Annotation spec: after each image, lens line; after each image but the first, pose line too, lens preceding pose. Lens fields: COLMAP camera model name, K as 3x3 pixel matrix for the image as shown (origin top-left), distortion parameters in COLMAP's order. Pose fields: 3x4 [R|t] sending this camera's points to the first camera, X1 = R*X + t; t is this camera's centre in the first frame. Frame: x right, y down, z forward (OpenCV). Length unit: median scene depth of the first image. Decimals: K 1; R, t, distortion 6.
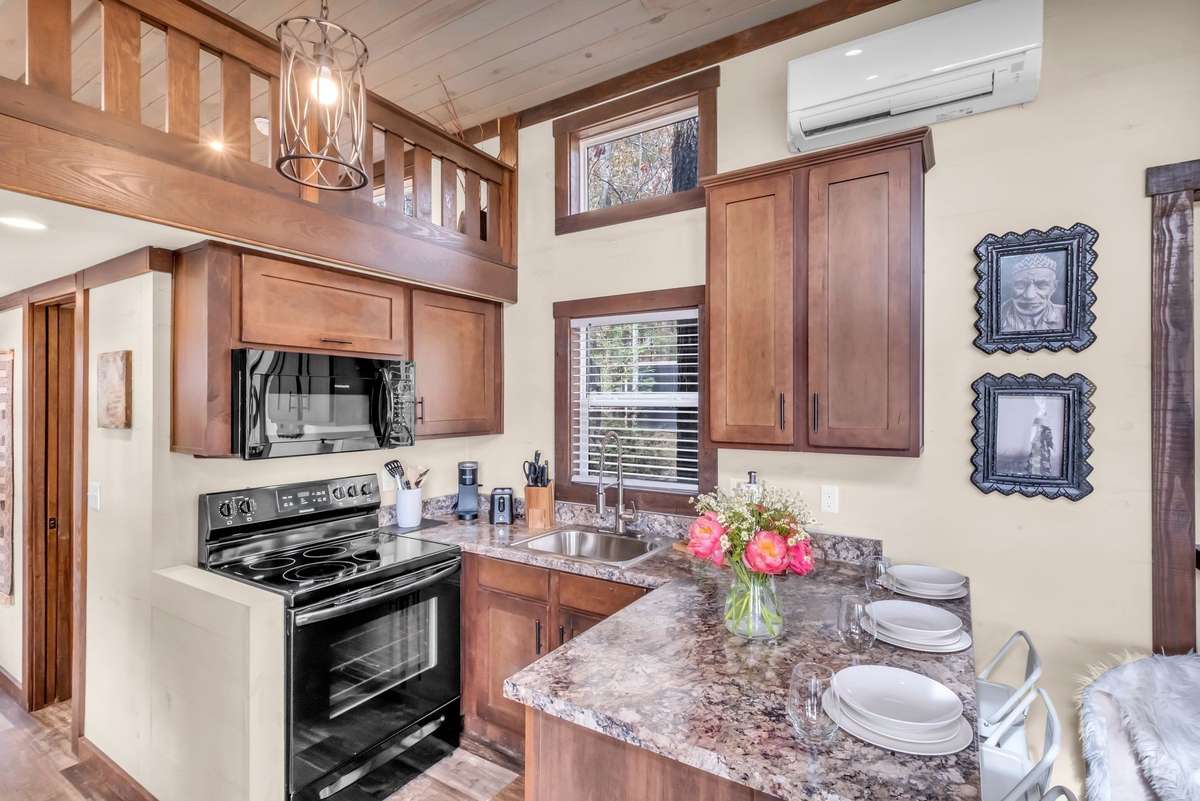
lens RADIAL K [[545.9, 0, 594.3], [0, 545.9, 408.0], [0, 0, 1]] dist [-0.004159, -0.000227]
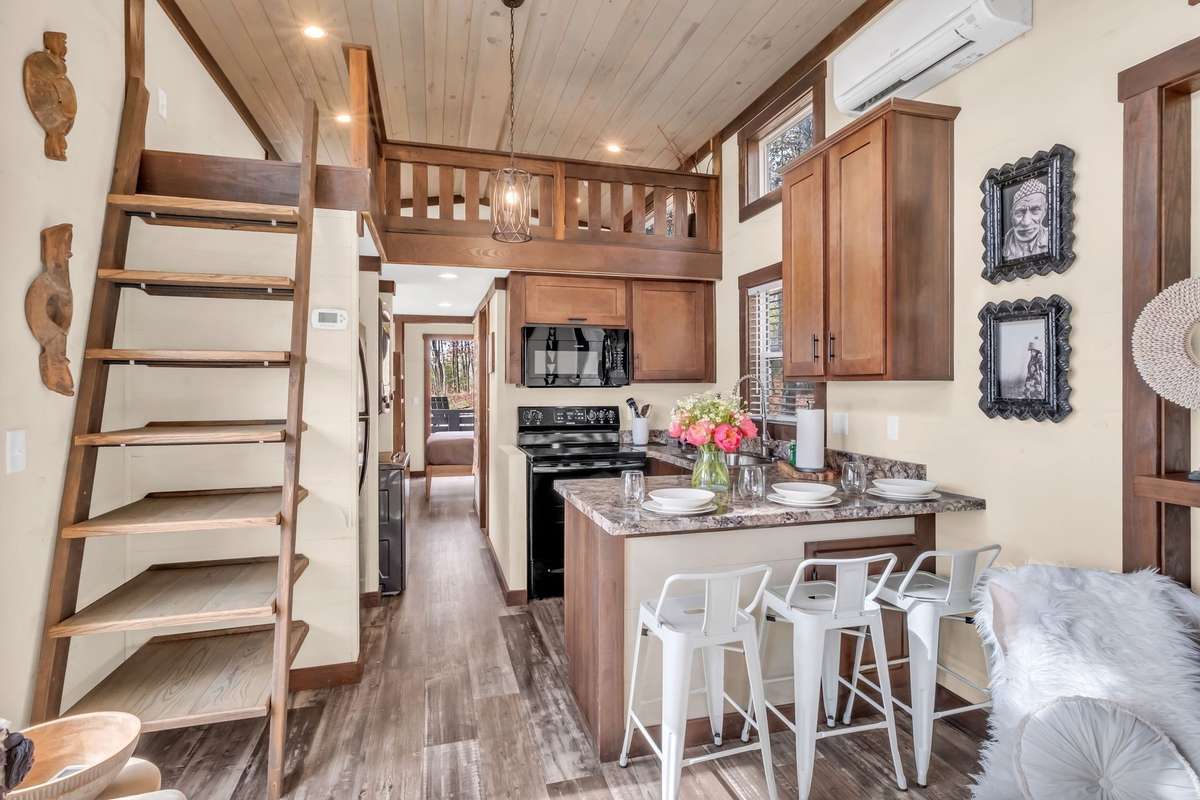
lens RADIAL K [[585.7, 0, 606.5], [0, 585.7, 390.5], [0, 0, 1]] dist [-0.002678, -0.000131]
pose [[0.749036, 0.005635, -0.662505, 0.914359], [-0.007289, 0.999973, 0.000265, 0.110118], [0.662489, 0.004630, 0.749057, -0.327631]]
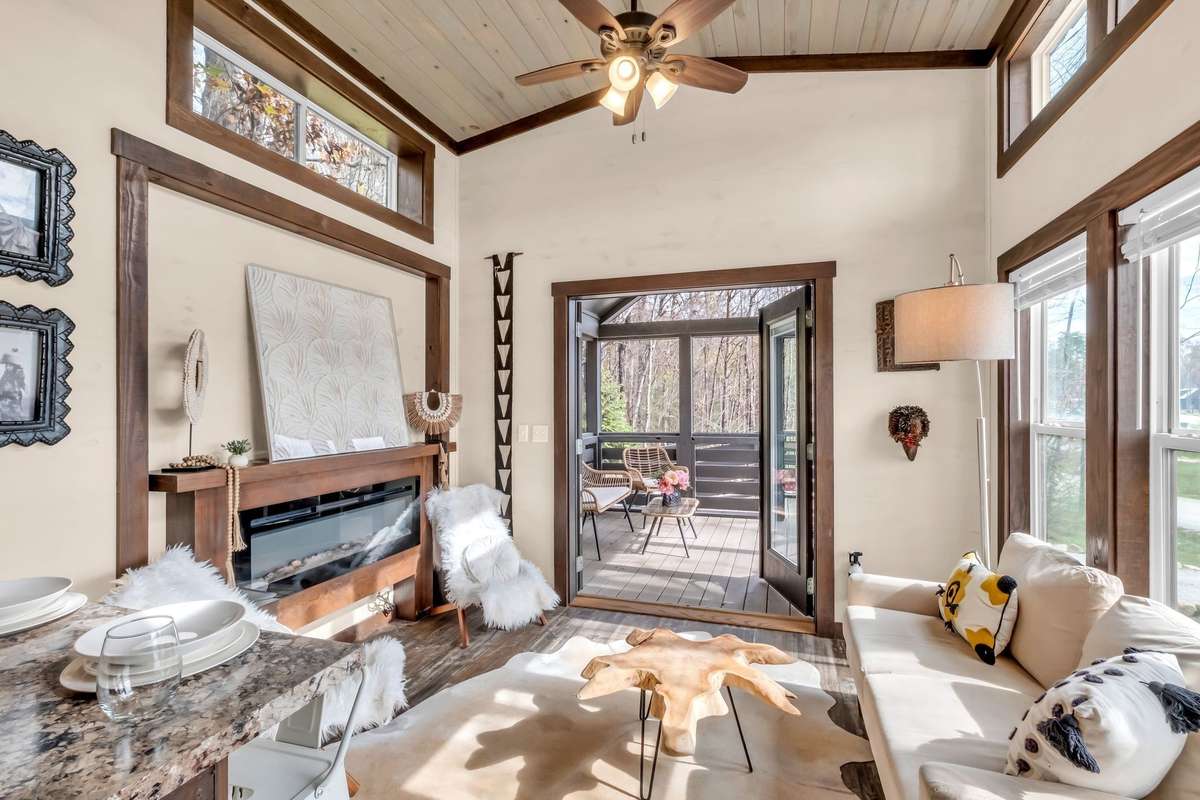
lens RADIAL K [[545.9, 0, 605.9], [0, 545.9, 401.7], [0, 0, 1]] dist [-0.004159, -0.000227]
pose [[-0.248523, -0.000507, 0.968626, -0.239957], [0.000627, 1.000000, 0.000685, 0.089954], [-0.968626, 0.000778, -0.248523, 0.289325]]
